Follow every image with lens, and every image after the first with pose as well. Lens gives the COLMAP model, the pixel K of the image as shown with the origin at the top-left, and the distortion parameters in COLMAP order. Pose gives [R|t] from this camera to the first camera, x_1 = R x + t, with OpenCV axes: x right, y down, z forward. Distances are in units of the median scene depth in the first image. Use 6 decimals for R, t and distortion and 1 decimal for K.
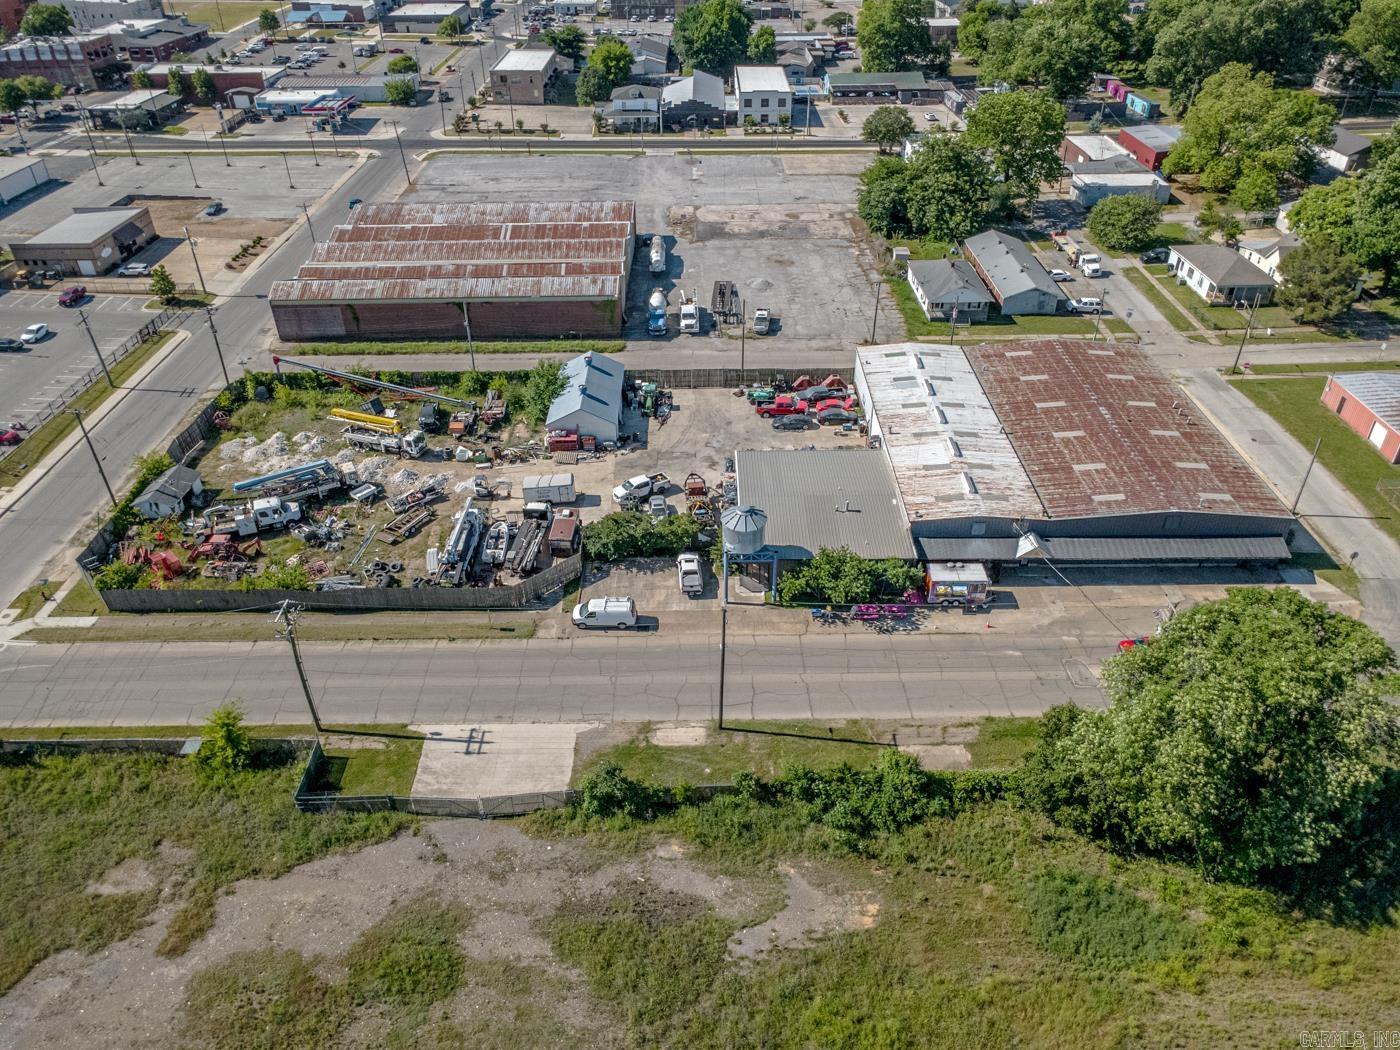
lens RADIAL K [[984.0, 0, 700.0], [0, 984.0, 525.0], [0, 0, 1]] dist [0.005317, -0.002364]
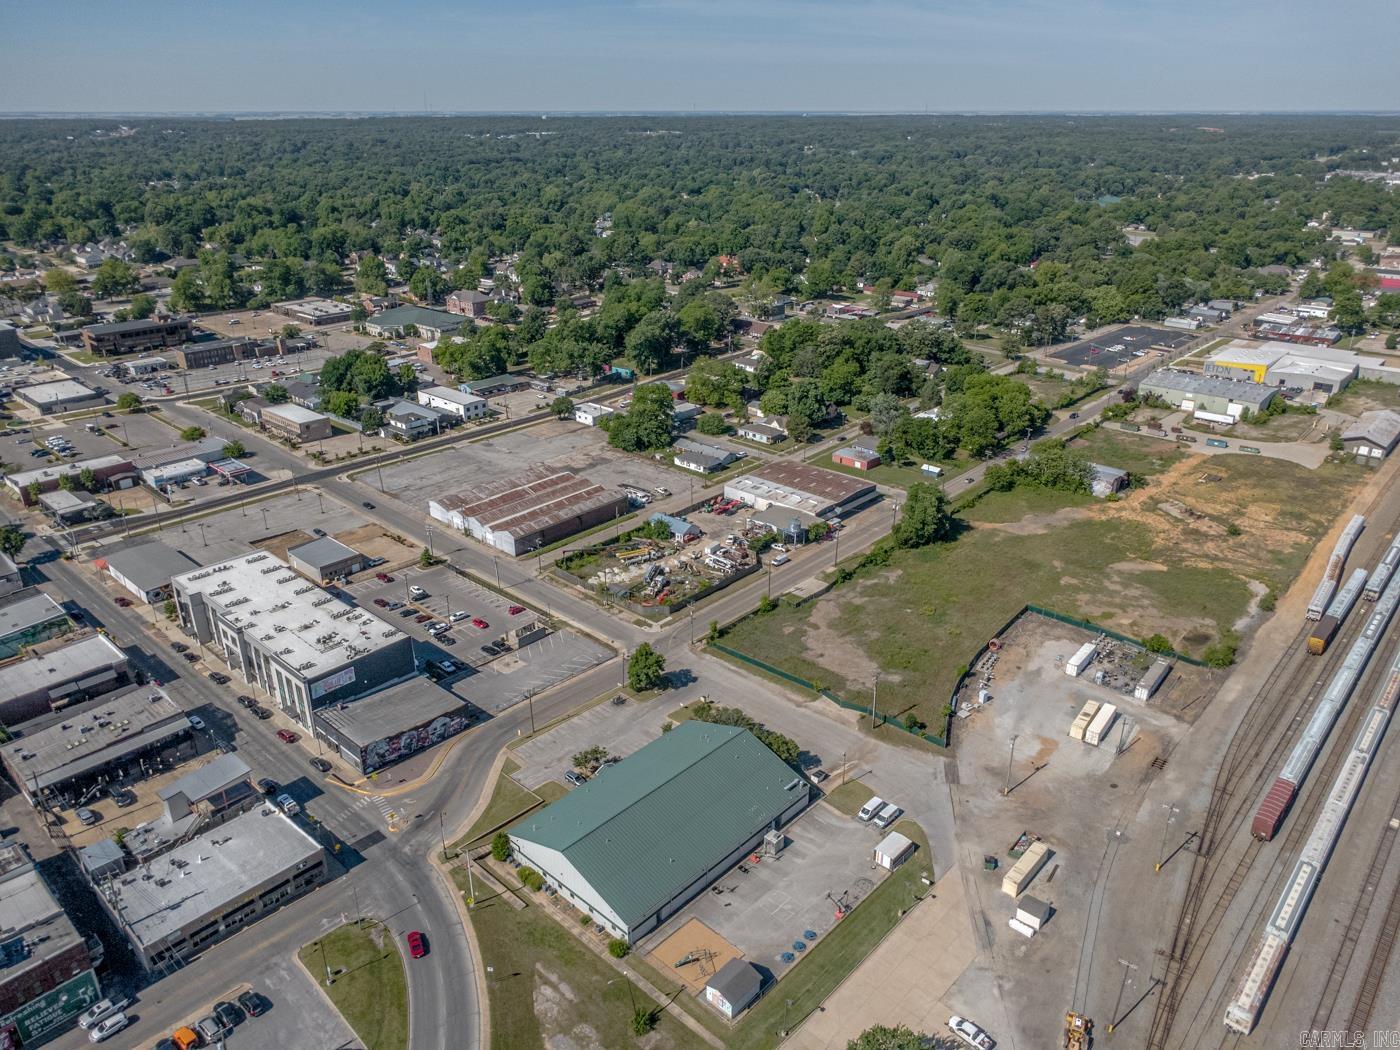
lens RADIAL K [[984.0, 0, 700.0], [0, 984.0, 525.0], [0, 0, 1]] dist [0.005317, -0.002364]
pose [[0.673585, -0.281511, 0.683399, -1.610056], [0.413673, 0.909829, -0.032949, -0.013497], [-0.612501, 0.304898, 0.729301, -0.831649]]
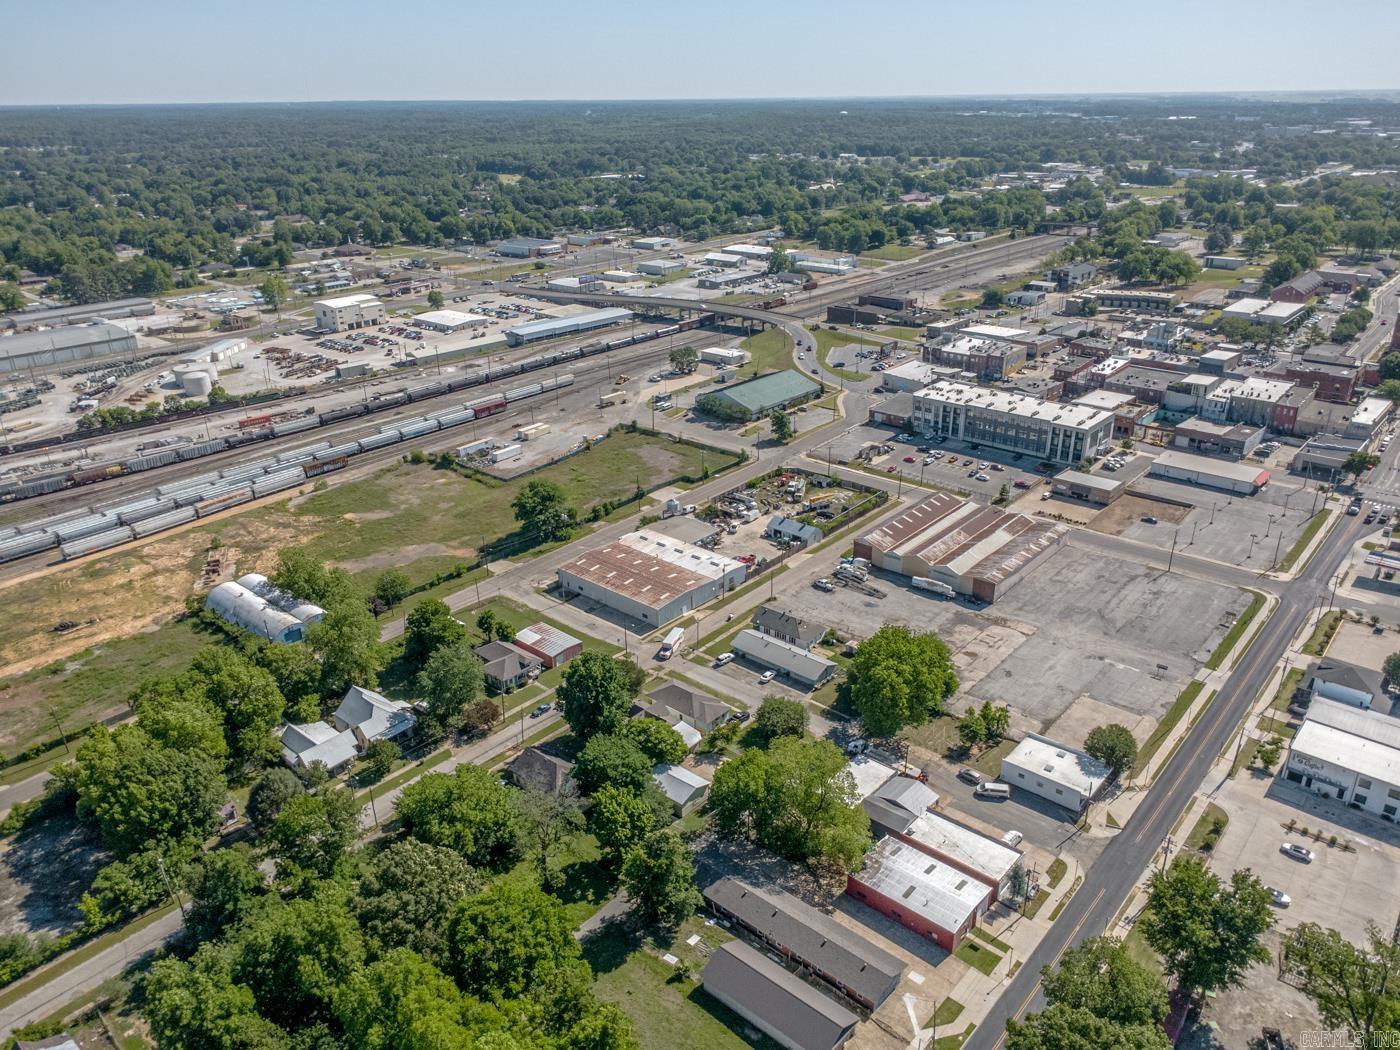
lens RADIAL K [[1007.0, 0, 700.0], [0, 1007.0, 525.0], [0, 0, 1]] dist [0.000921, 0.005290]
pose [[-0.661999, 0.313064, -0.680991, 1.571060], [-0.408027, 0.611616, 0.677820, -1.557329], [0.628706, 0.726579, -0.277151, 1.347811]]
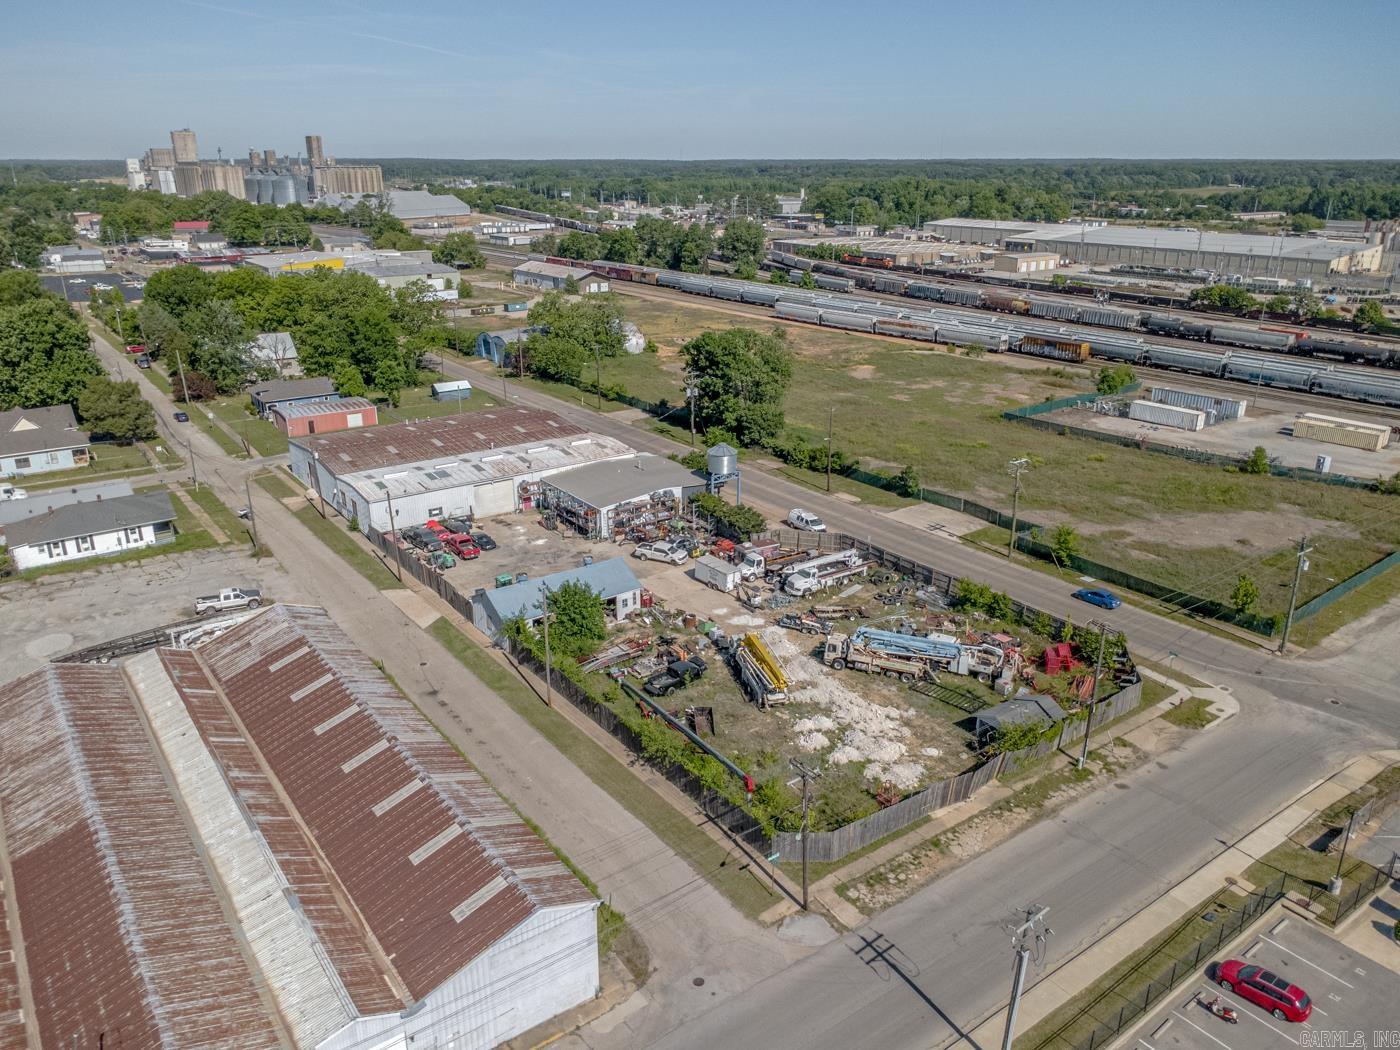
lens RADIAL K [[1007.0, 0, 700.0], [0, 1007.0, 525.0], [0, 0, 1]] dist [0.000921, 0.005290]
pose [[-0.590147, -0.266997, 0.761865, -0.716939], [0.460705, 0.663578, 0.589419, -0.539322], [-0.662931, 0.698839, -0.268602, 0.957089]]
